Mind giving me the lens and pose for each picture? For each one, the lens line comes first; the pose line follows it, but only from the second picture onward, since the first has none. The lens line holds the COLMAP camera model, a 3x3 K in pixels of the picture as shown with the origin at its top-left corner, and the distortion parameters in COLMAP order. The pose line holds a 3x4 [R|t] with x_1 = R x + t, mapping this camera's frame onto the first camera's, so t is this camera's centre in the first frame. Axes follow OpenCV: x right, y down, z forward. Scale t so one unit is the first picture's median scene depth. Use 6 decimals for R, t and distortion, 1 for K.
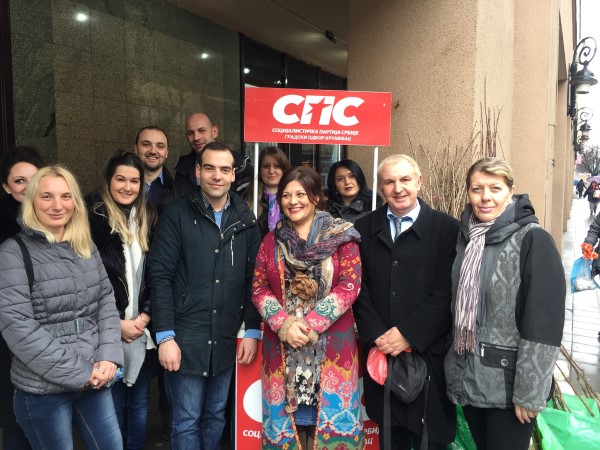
lens RADIAL K [[507.4, 0, 298.9], [0, 507.4, 215.1], [0, 0, 1]] dist [0.087340, -0.119969]
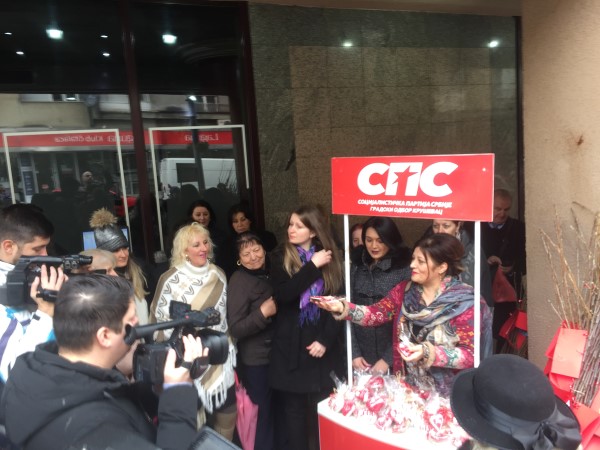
lens RADIAL K [[520.6, 0, 298.6], [0, 520.6, 211.5], [0, 0, 1]] dist [0.027013, -0.006363]
pose [[0.748183, 0.034054, -0.662618, 0.492062], [0.006477, 0.998260, 0.058617, -0.202963], [0.663461, -0.048148, 0.746660, 0.210701]]
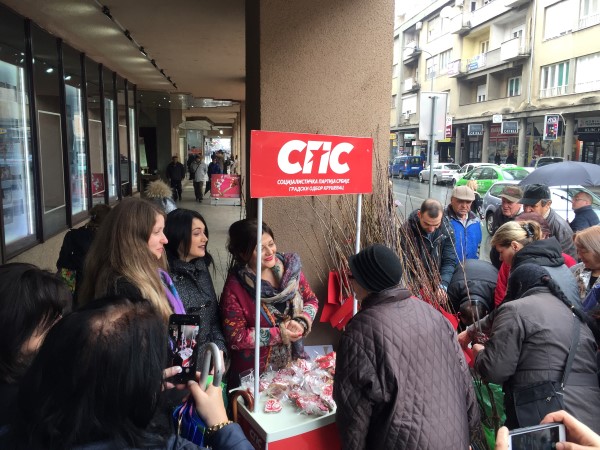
lens RADIAL K [[507.4, 0, 298.9], [0, 507.4, 215.1], [0, 0, 1]] dist [0.087340, -0.119969]
pose [[0.815289, -0.066385, 0.575237, -0.497260], [0.033215, 0.997132, 0.067999, -0.166220], [-0.578101, -0.036332, 0.815156, 0.297209]]
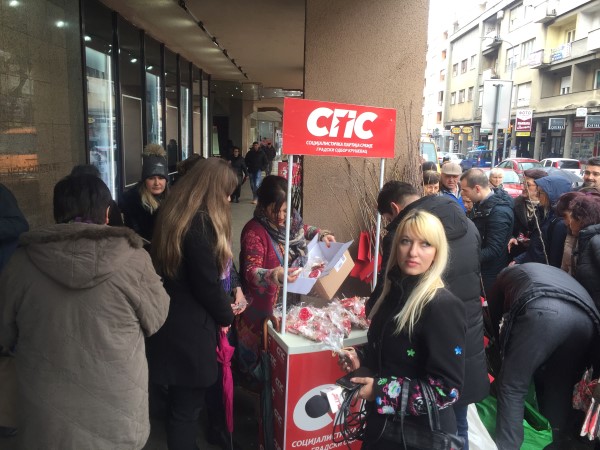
lens RADIAL K [[507.4, 0, 298.9], [0, 507.4, 215.1], [0, 0, 1]] dist [0.087340, -0.119969]
pose [[0.886620, -0.042376, 0.460553, -0.518823], [0.006756, 0.996874, 0.078718, -0.102769], [-0.462450, -0.066681, 0.884135, 0.120909]]
